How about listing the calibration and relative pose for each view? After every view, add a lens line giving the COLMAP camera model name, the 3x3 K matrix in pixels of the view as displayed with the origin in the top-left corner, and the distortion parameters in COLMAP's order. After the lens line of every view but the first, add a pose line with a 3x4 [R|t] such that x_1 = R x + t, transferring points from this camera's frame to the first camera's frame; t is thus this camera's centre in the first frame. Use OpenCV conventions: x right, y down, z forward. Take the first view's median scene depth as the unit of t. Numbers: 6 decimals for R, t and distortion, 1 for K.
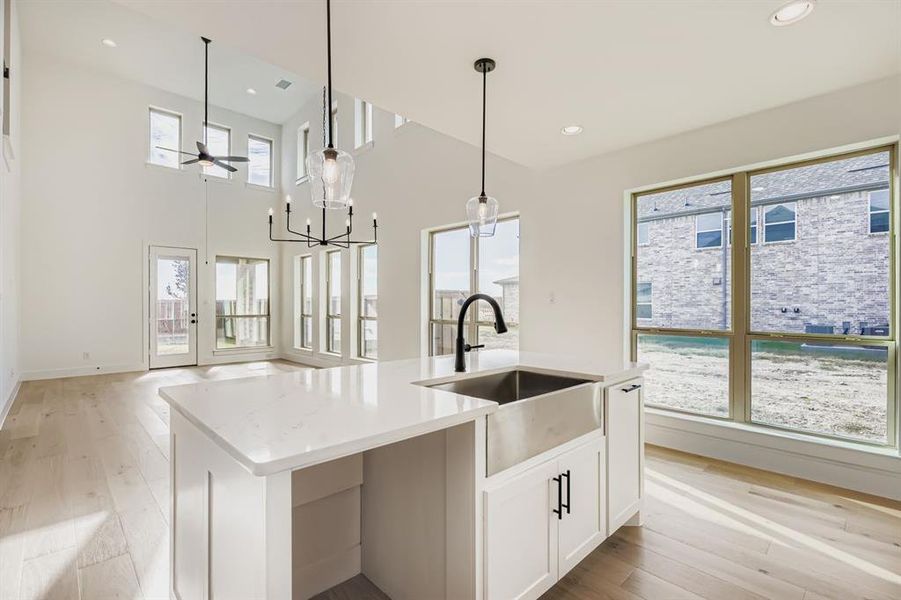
lens RADIAL K [[410.6, 0, 460.8], [0, 410.6, 304.8], [0, 0, 1]] dist [-0.002931, -0.000348]
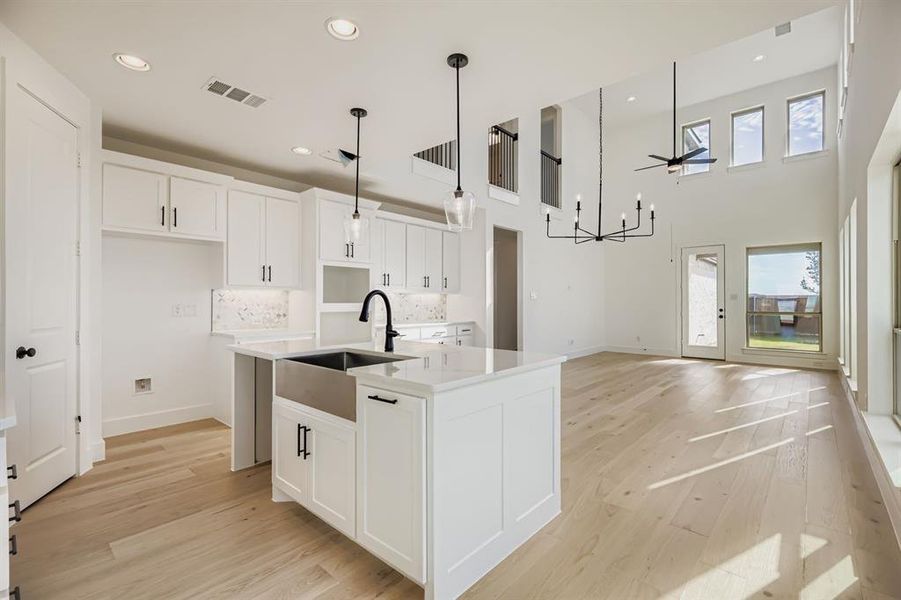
lens RADIAL K [[403.5, 0, 452.1], [0, 403.5, 303.0], [0, 0, 1]] dist [-0.001439, 0.000079]
pose [[0.056618, 0.005303, -0.998382, 0.304676], [0.001153, 0.999985, 0.005377, 0.000862], [0.998395, -0.001455, 0.056611, 0.273812]]
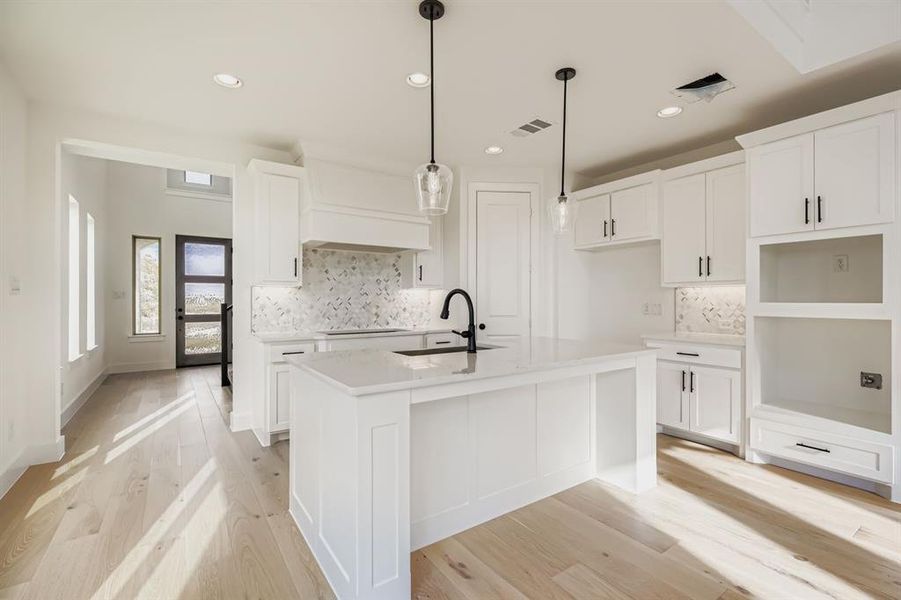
lens RADIAL K [[403.5, 0, 452.1], [0, 403.5, 303.0], [0, 0, 1]] dist [-0.001439, 0.000079]
pose [[-0.984308, 0.001605, 0.176449, -0.036873], [0.002143, 0.999994, 0.002858, 0.002440], [-0.176444, 0.003192, -0.984306, 0.527365]]
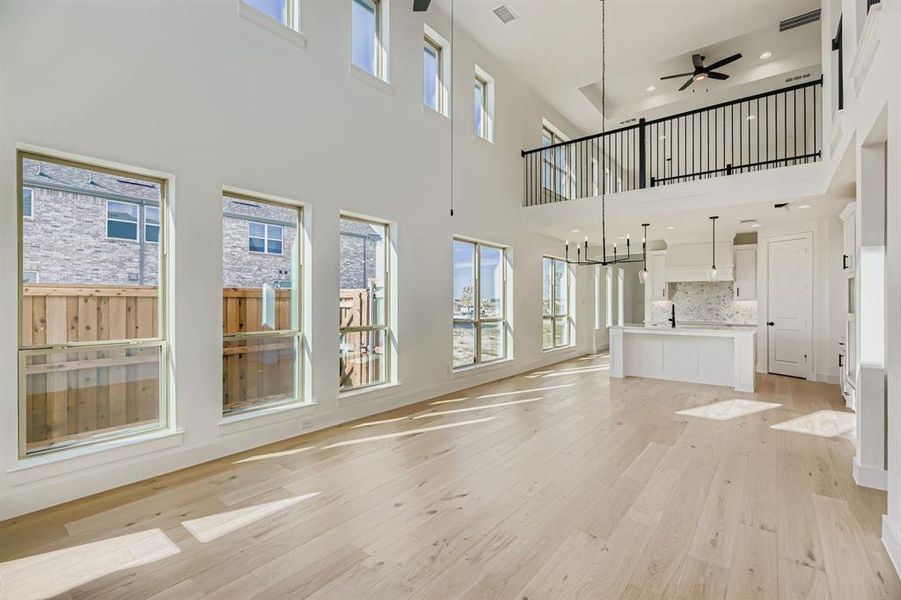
lens RADIAL K [[403.5, 0, 452.1], [0, 403.5, 303.0], [0, 0, 1]] dist [-0.001439, 0.000079]
pose [[-0.116403, -0.005125, 0.993189, -0.771324], [-0.004431, 0.999979, 0.004640, -0.011508], [-0.993192, -0.003861, -0.116423, 0.795262]]
